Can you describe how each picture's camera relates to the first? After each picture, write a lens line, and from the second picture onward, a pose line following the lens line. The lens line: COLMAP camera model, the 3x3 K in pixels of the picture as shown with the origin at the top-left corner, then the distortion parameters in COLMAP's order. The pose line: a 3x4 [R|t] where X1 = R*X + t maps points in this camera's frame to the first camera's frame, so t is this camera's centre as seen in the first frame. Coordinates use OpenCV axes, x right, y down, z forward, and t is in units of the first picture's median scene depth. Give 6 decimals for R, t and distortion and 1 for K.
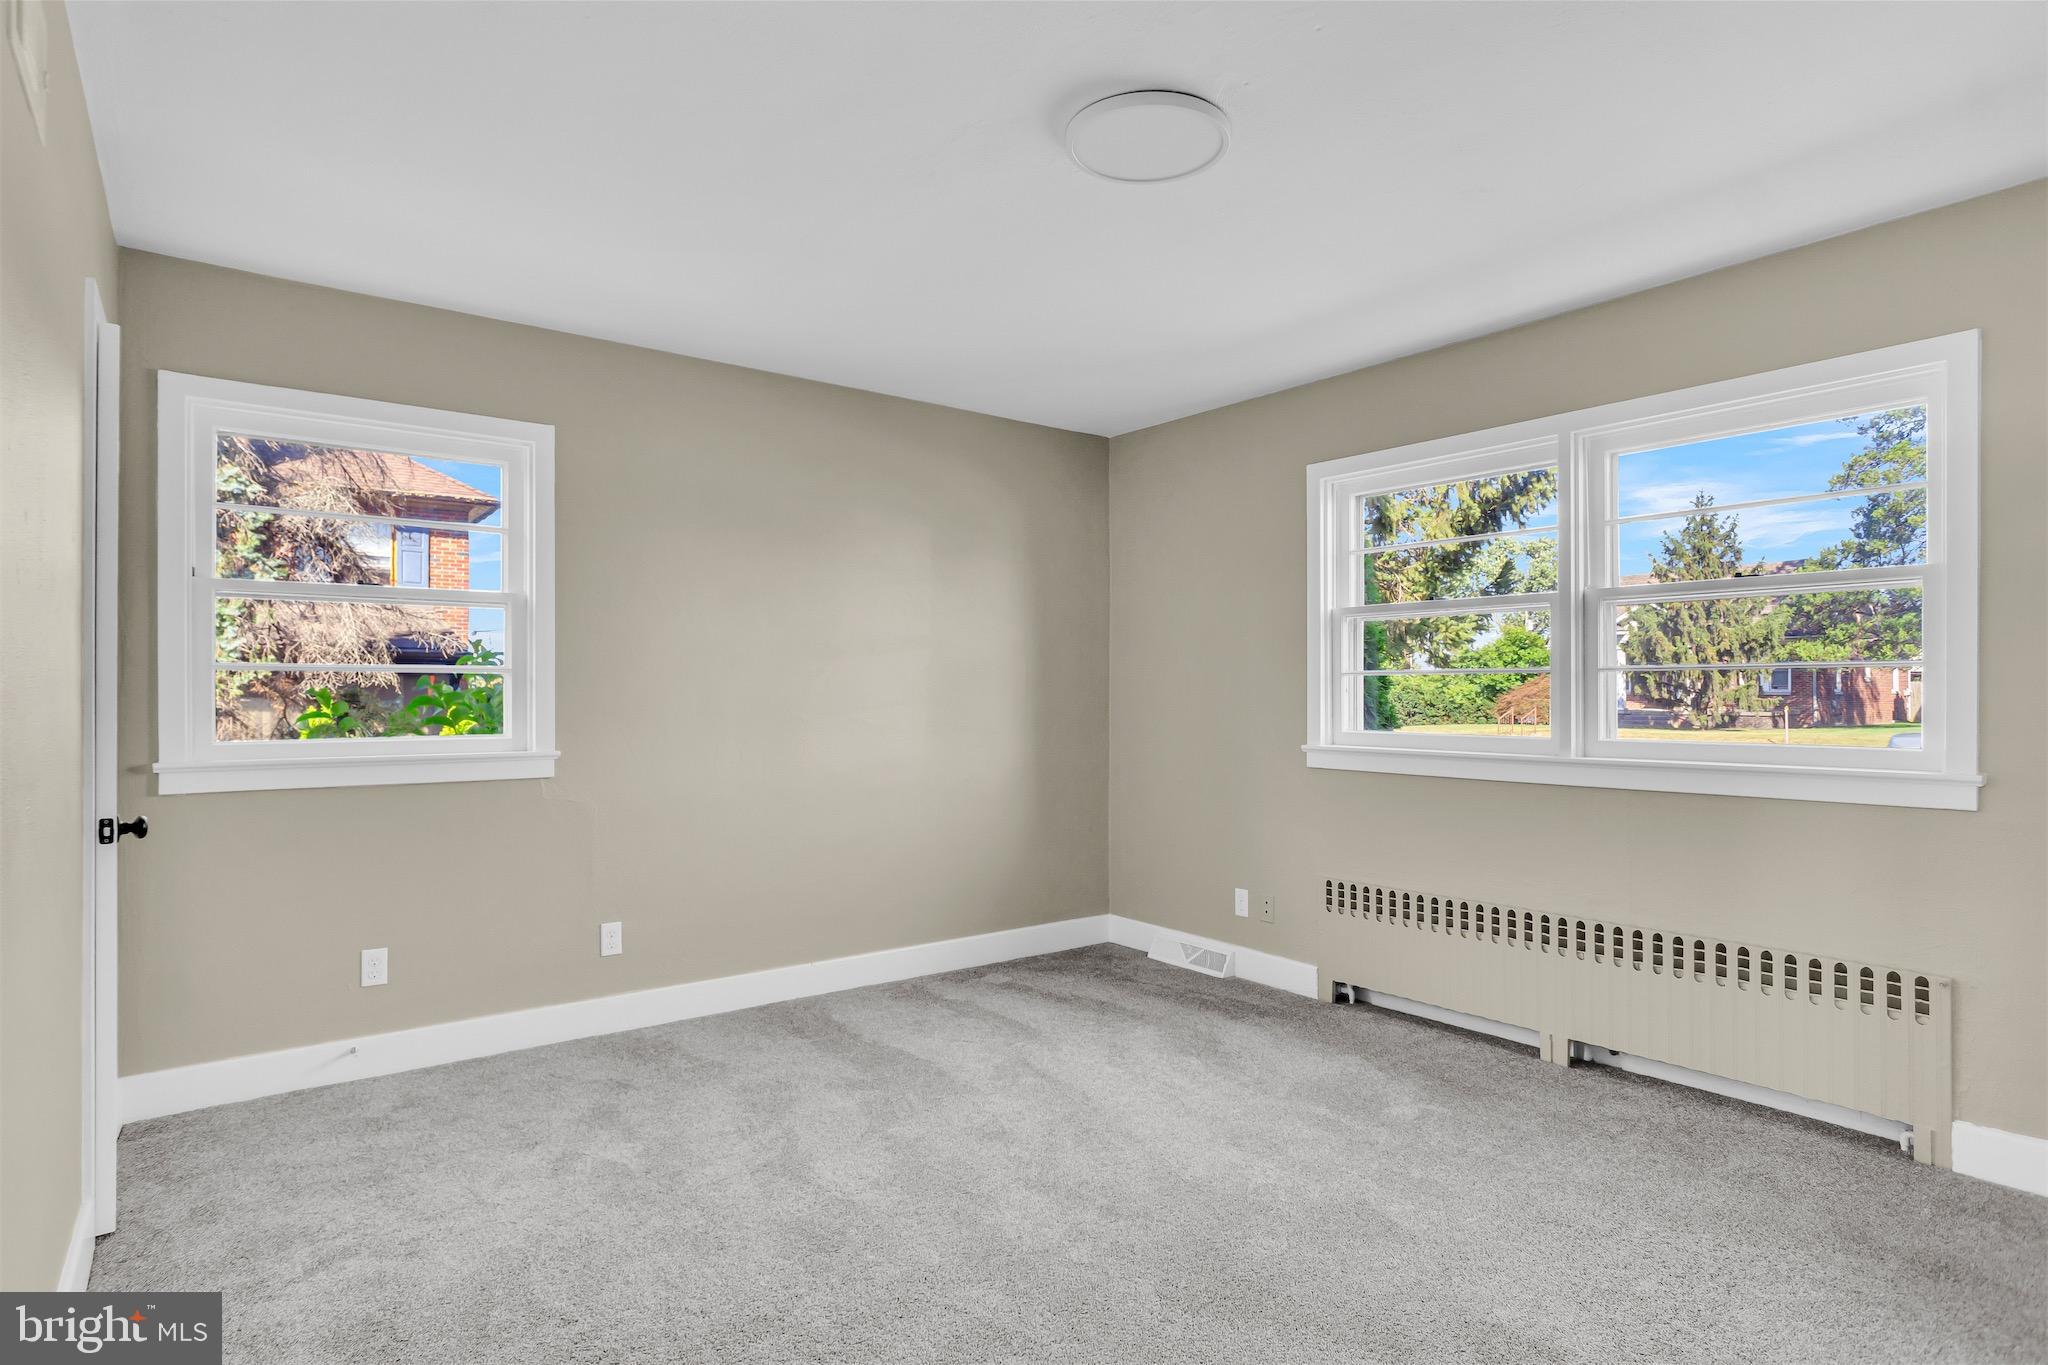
lens RADIAL K [[1096.9, 0, 1021.3], [0, 1096.9, 681.6], [0, 0, 1]] dist [-0.022285, 0.009378]
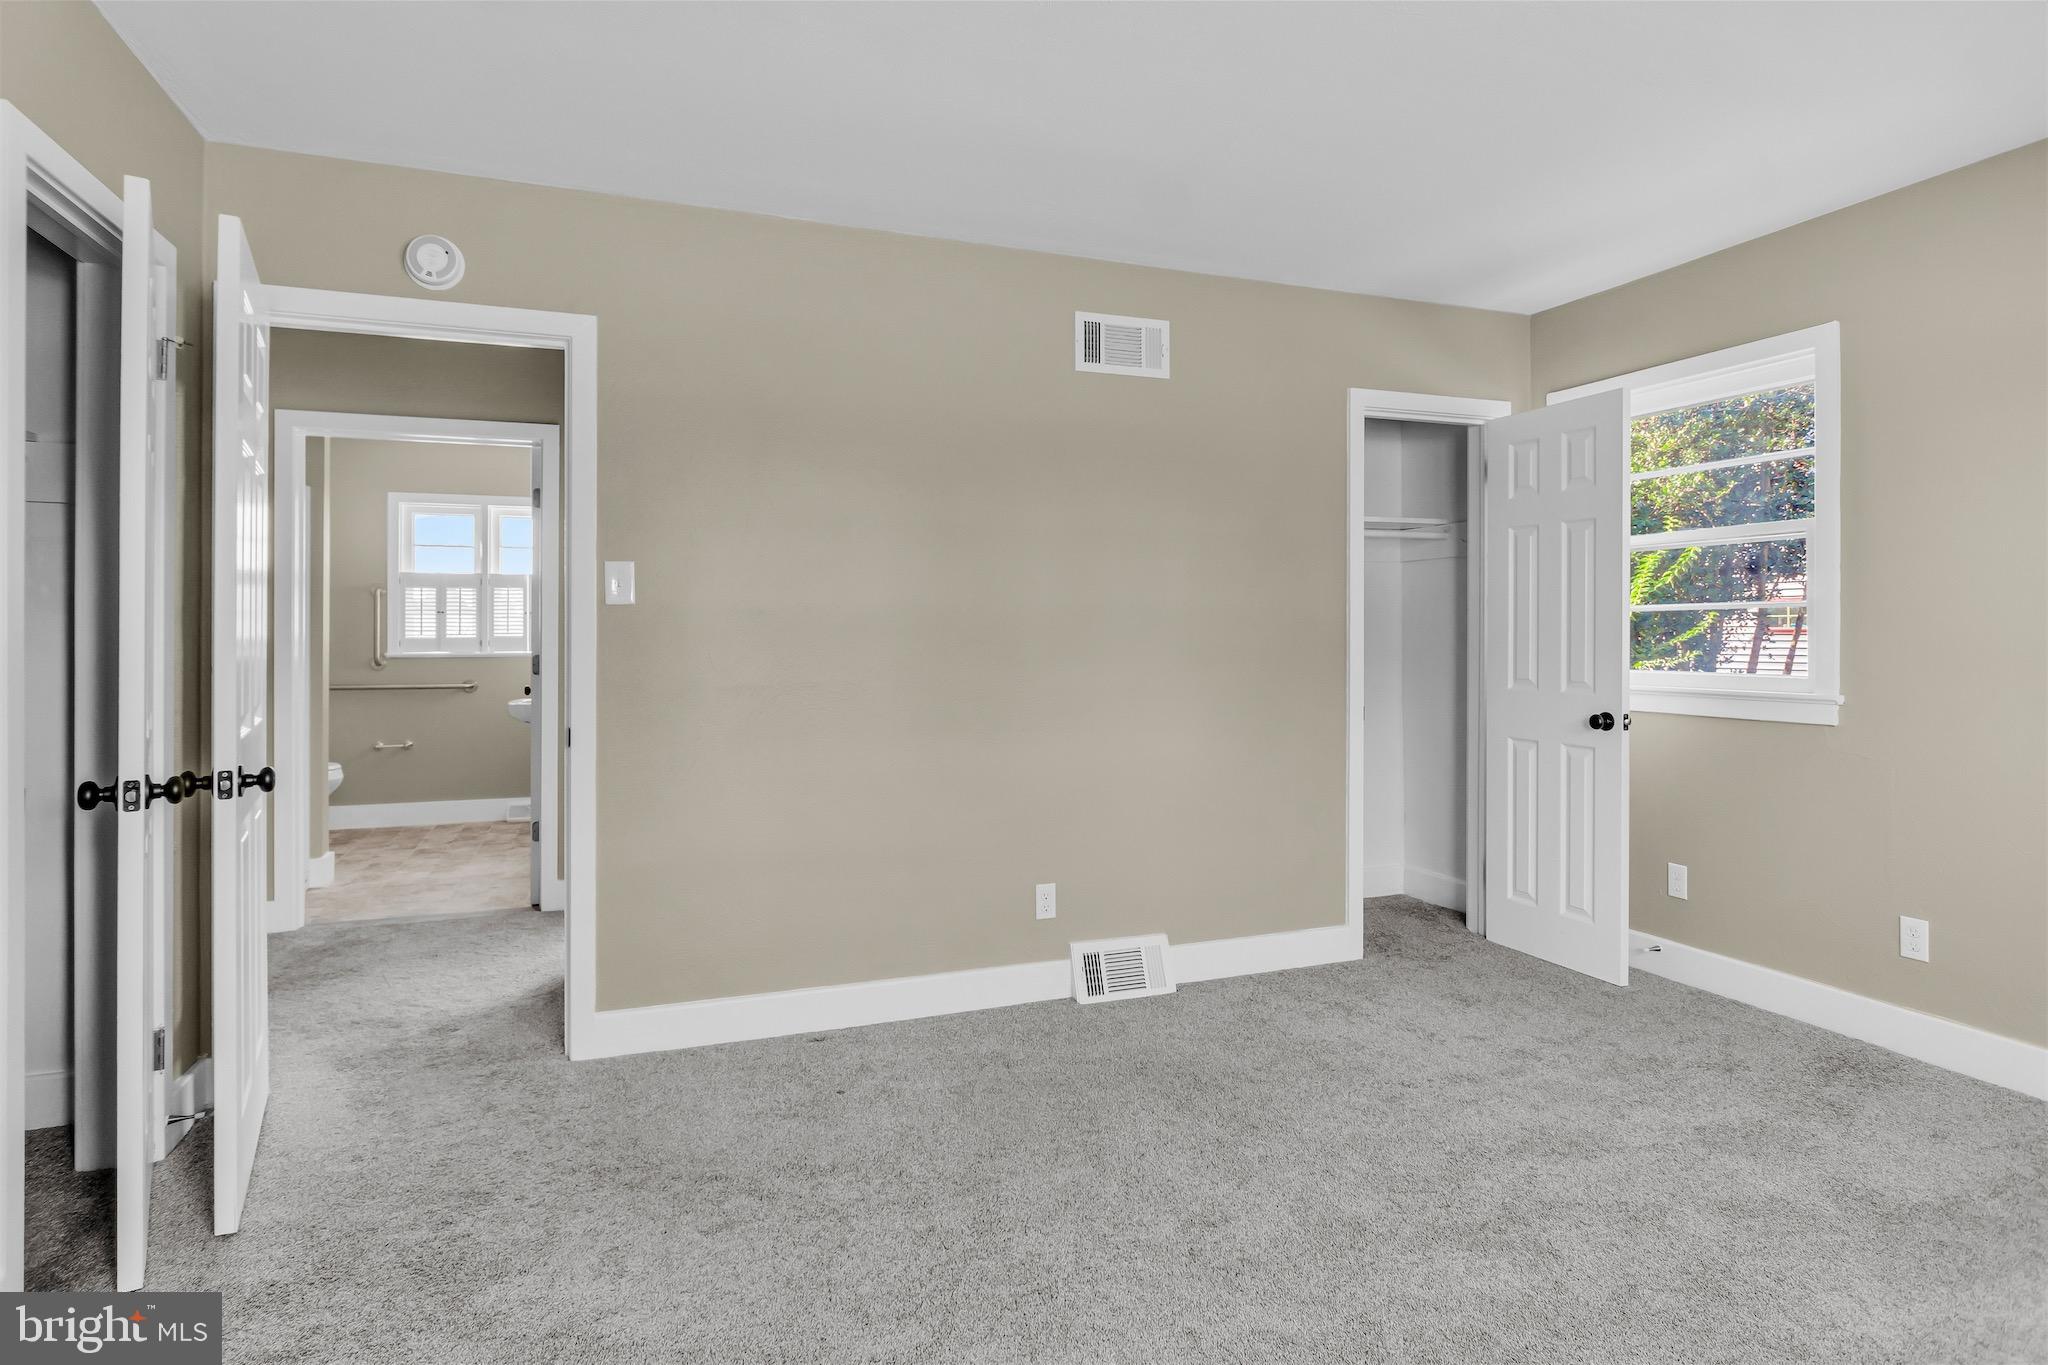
lens RADIAL K [[1096.9, 0, 1014.5], [0, 1096.9, 628.4], [0, 0, 1]] dist [-0.022285, 0.009378]
pose [[-0.287251, -0.006857, -0.957831, 0.634231], [0.011119, 0.999883, -0.010493, 0.012938], [0.957791, -0.013664, -0.287141, 0.675283]]
